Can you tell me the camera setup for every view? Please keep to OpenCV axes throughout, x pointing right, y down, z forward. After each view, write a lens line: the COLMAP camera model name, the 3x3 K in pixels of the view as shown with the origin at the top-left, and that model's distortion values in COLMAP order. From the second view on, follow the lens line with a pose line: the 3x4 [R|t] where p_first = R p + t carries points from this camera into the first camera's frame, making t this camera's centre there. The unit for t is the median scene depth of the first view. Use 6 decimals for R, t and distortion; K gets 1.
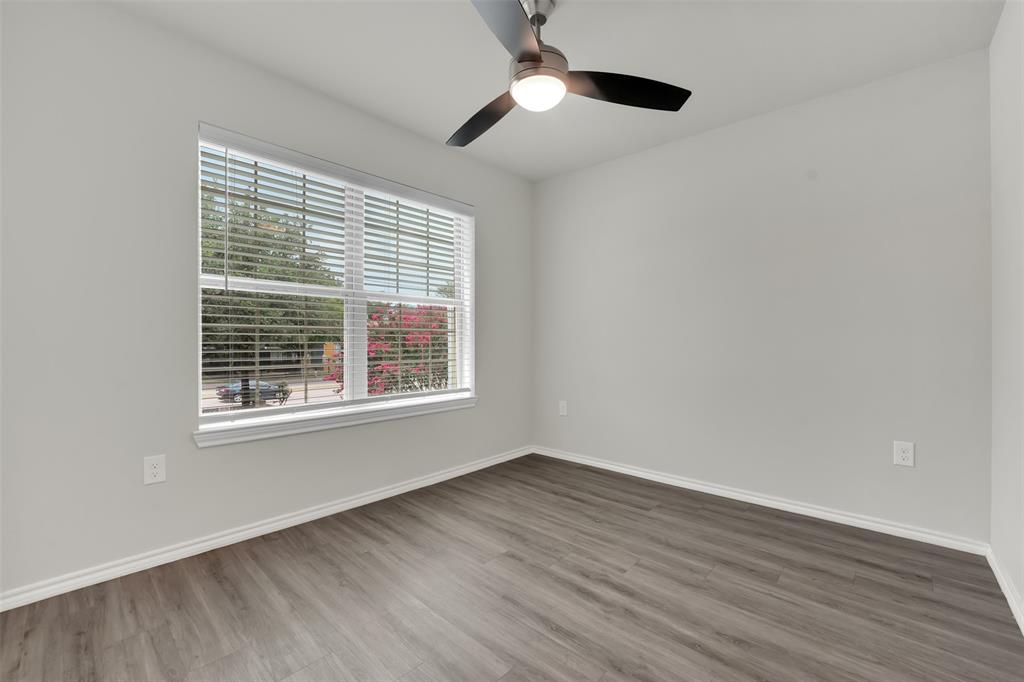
lens RADIAL K [[421.2, 0, 512.5], [0, 421.2, 341.6], [0, 0, 1]] dist [-0.018942, -0.000044]
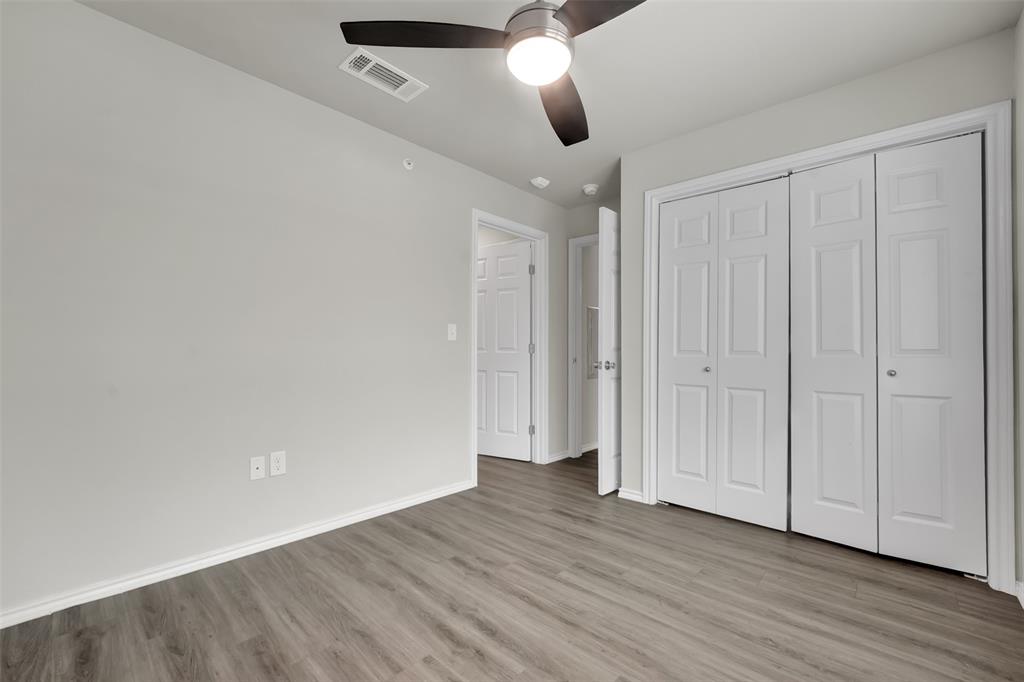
lens RADIAL K [[421.2, 0, 510.0], [0, 421.2, 341.9], [0, 0, 1]] dist [-0.018942, -0.000044]
pose [[-0.999966, -0.007299, 0.003875, 0.129682], [-0.007365, 0.999824, -0.017236, -0.012384], [-0.003749, -0.017264, -0.999844, 1.955037]]
